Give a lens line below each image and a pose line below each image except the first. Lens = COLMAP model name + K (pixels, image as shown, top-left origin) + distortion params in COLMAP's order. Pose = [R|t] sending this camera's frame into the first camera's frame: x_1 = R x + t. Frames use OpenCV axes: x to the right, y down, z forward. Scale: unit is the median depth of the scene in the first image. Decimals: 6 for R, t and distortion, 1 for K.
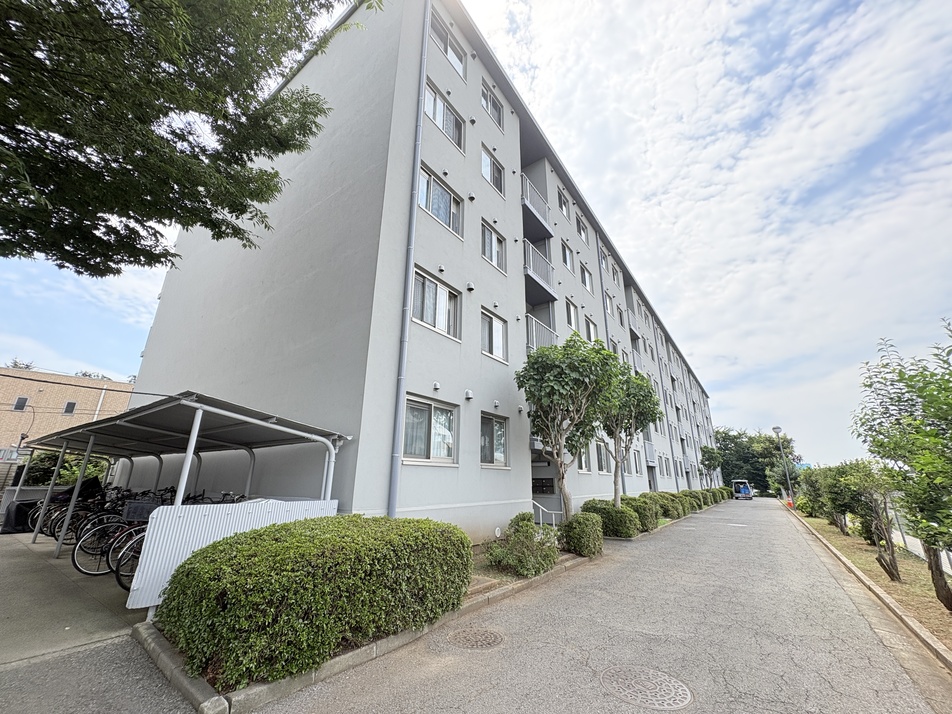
lens RADIAL K [[383.7, 0, 476.0], [0, 383.7, 357.0], [0, 0, 1]] dist [-0.000436, -0.000206]
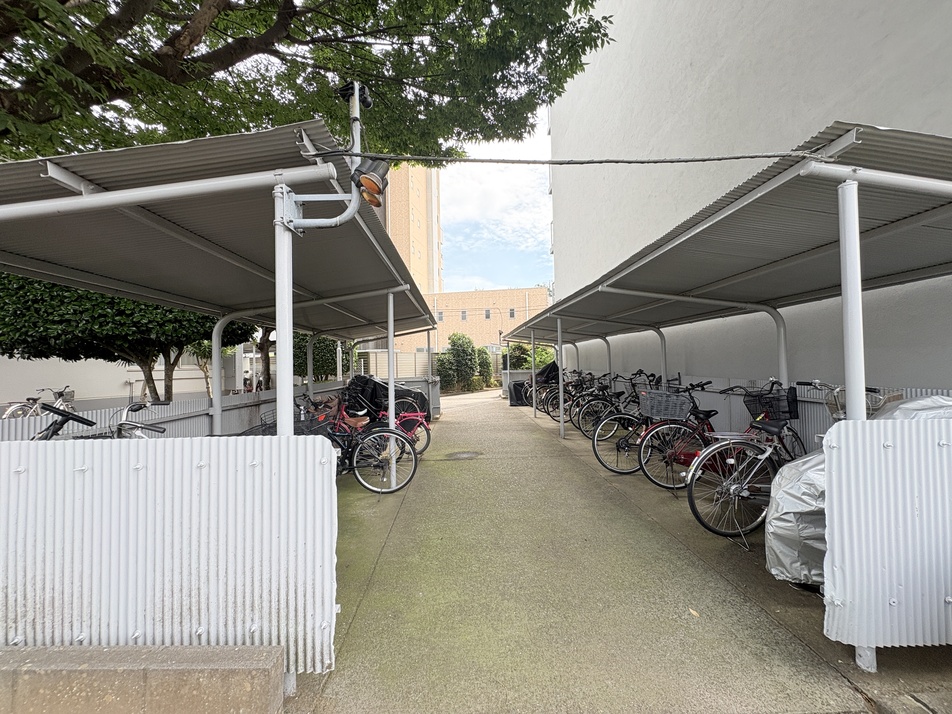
lens RADIAL K [[375.8, 0, 476.0], [0, 375.8, 357.0], [0, 0, 1]] dist [0.000477, 0.000052]
pose [[0.617810, -0.034310, -0.785578, -0.311028], [0.267070, 0.948815, 0.168595, 0.065558], [0.739584, -0.313964, 0.595351, 0.219295]]
